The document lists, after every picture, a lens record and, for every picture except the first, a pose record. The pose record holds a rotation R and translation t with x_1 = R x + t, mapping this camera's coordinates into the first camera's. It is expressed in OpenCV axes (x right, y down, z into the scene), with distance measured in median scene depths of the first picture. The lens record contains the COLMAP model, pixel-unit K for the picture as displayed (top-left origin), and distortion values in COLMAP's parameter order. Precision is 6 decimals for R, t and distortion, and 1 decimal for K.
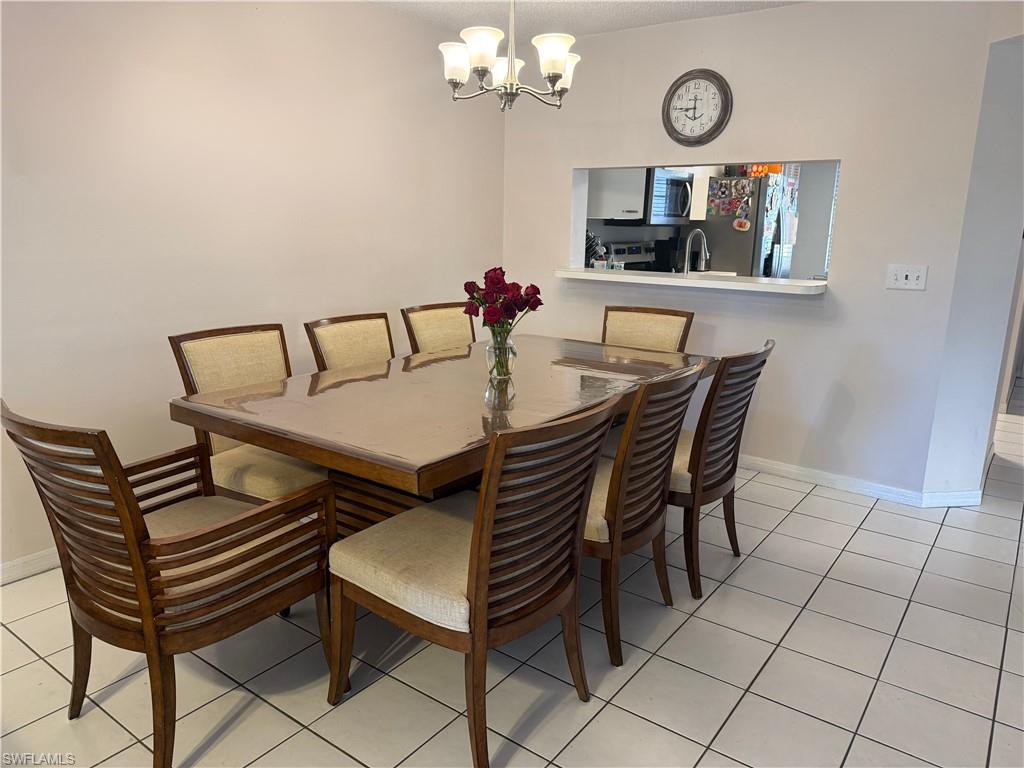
lens RADIAL K [[734.4, 0, 512.0], [0, 734.4, 384.0], [0, 0, 1]] dist [0.094798, -0.078613]
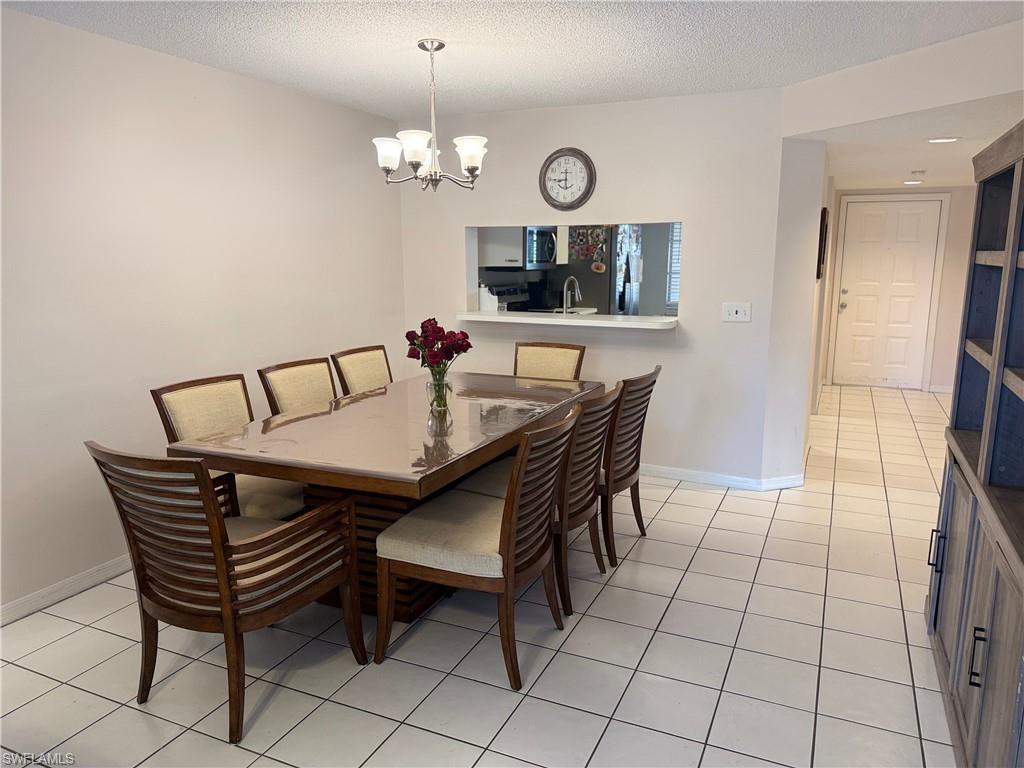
lens RADIAL K [[731.8, 0, 510.9], [0, 731.8, 380.8], [0, 0, 1]] dist [0.099616, -0.083627]
pose [[0.980711, -0.052131, 0.188386, -0.113862], [0.061719, 0.997061, -0.045389, 0.006951], [-0.185466, 0.056140, 0.981046, -0.188618]]
